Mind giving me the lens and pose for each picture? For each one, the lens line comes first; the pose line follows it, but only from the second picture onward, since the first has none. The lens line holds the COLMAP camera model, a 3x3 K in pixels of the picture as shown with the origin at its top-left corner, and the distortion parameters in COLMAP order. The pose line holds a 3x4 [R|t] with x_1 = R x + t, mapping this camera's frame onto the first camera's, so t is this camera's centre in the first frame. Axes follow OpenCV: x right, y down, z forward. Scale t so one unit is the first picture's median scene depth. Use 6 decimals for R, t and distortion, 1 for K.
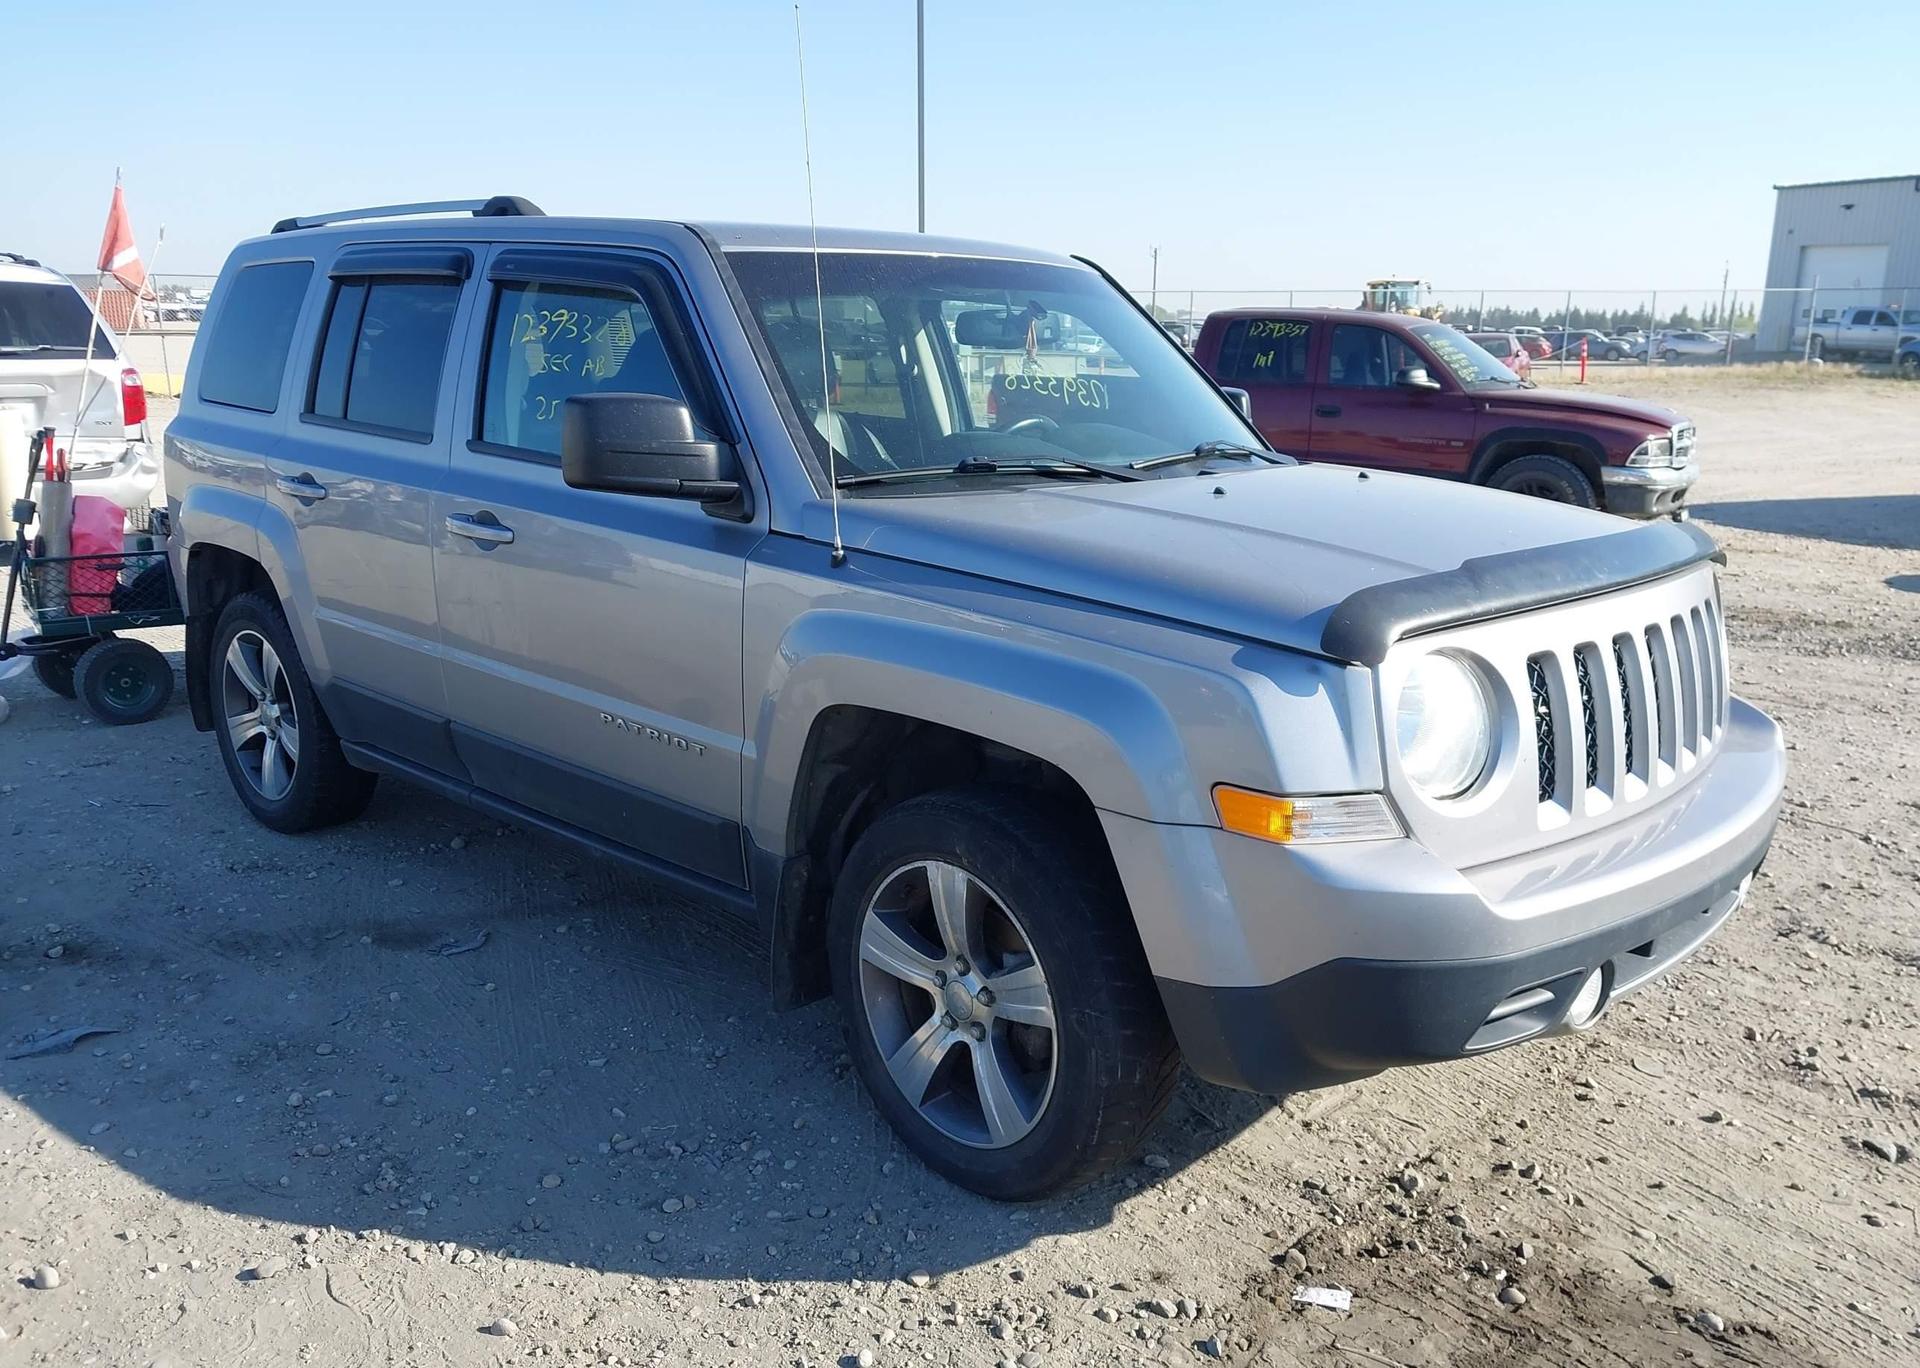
lens RADIAL K [[1708.7, 0, 1027.5], [0, 1708.7, 677.3], [0, 0, 1]] dist [0.011856, 0.006269]
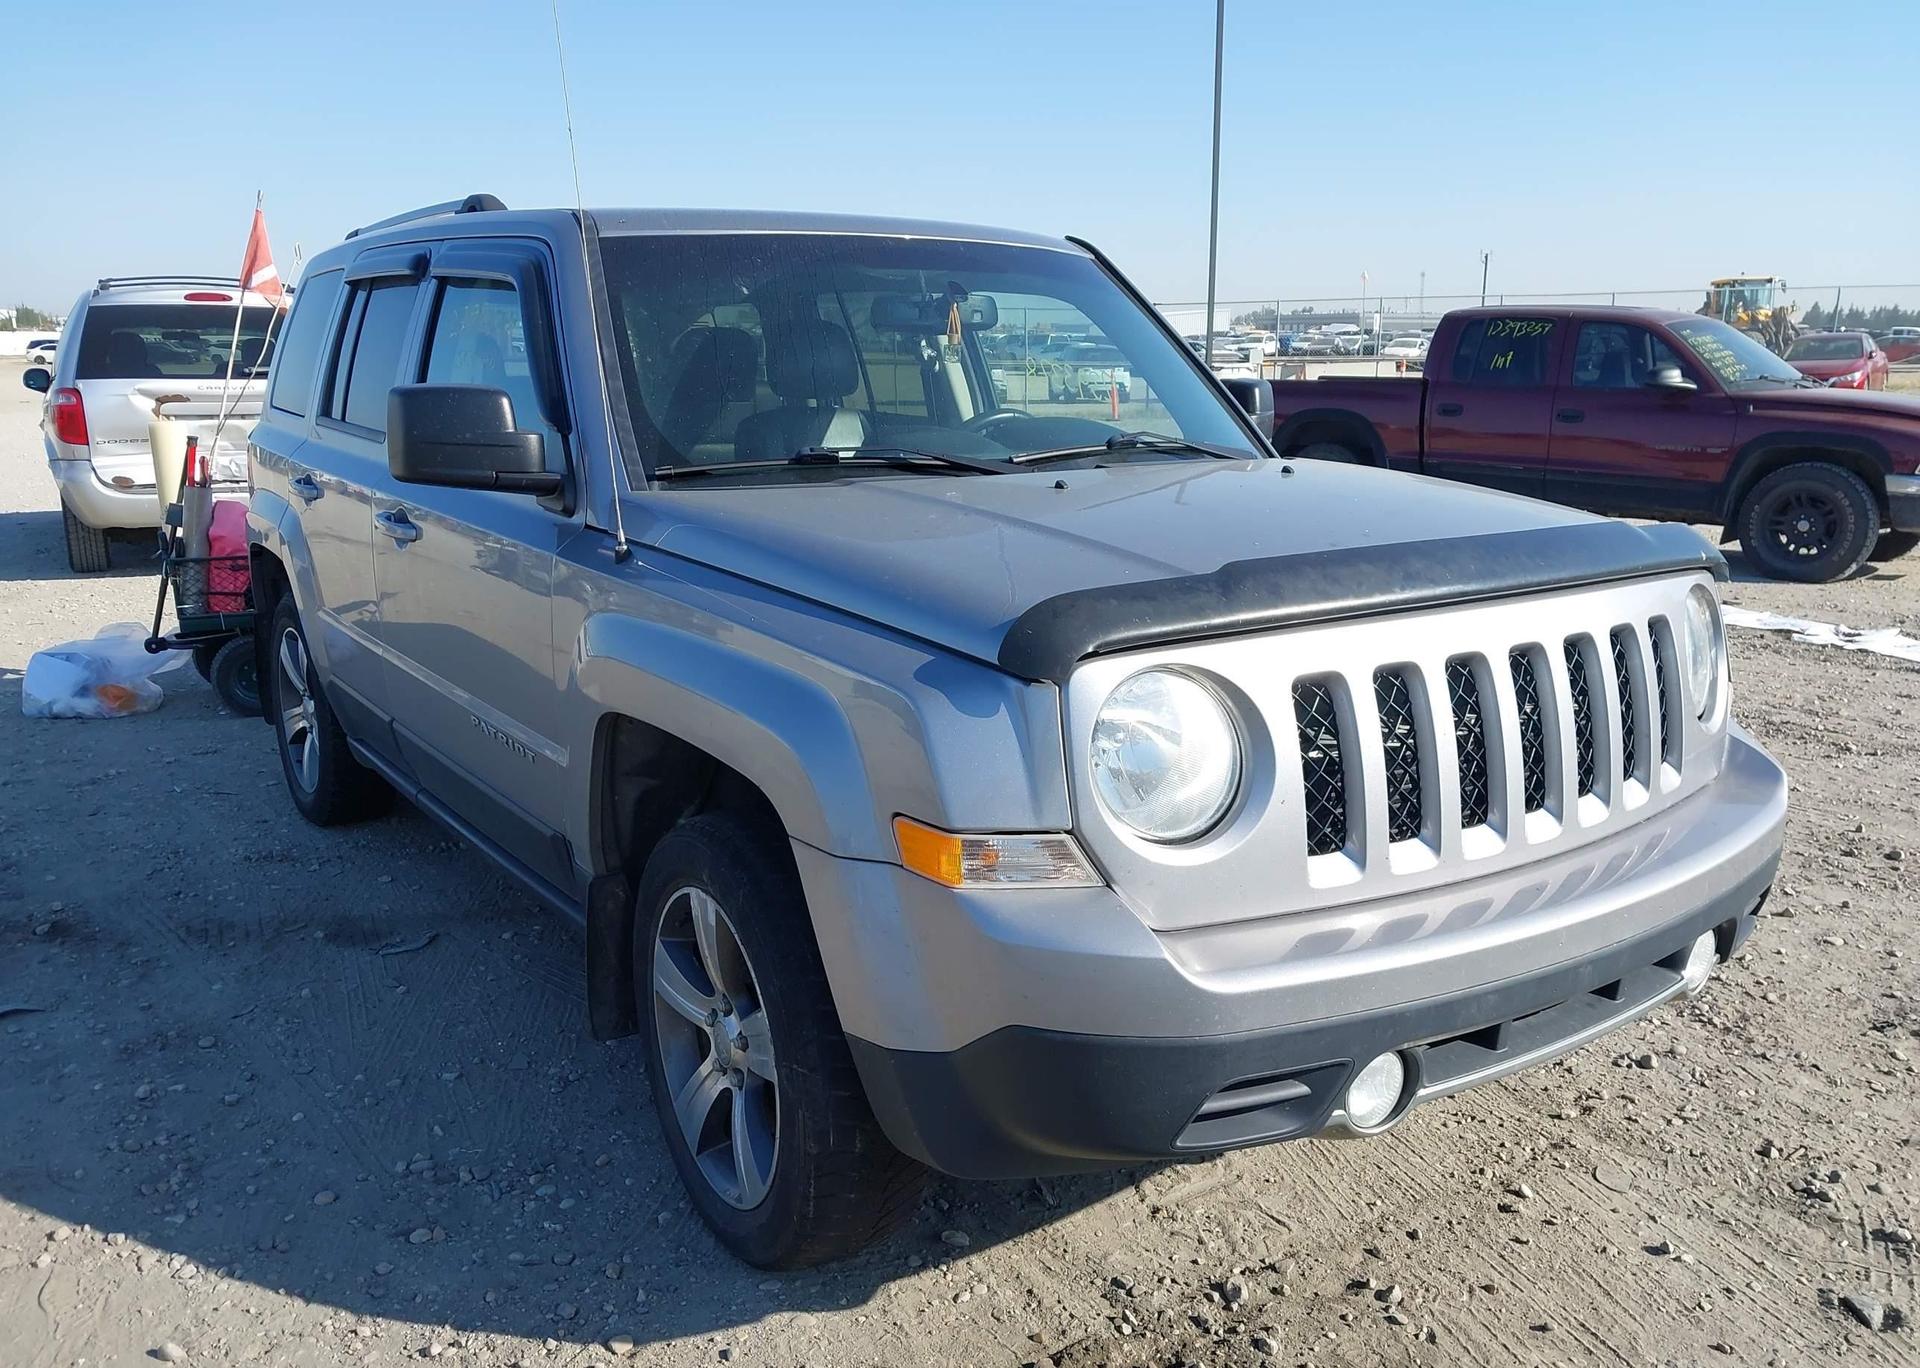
lens RADIAL K [[1701.7, 0, 988.7], [0, 1701.7, 686.6], [0, 0, 1]] dist [0.013977, -0.000875]
pose [[0.974232, 0.025691, -0.224082, 0.273263], [-0.026722, 0.999642, -0.001571, -0.002326], [0.223961, 0.007519, 0.974569, 0.133990]]
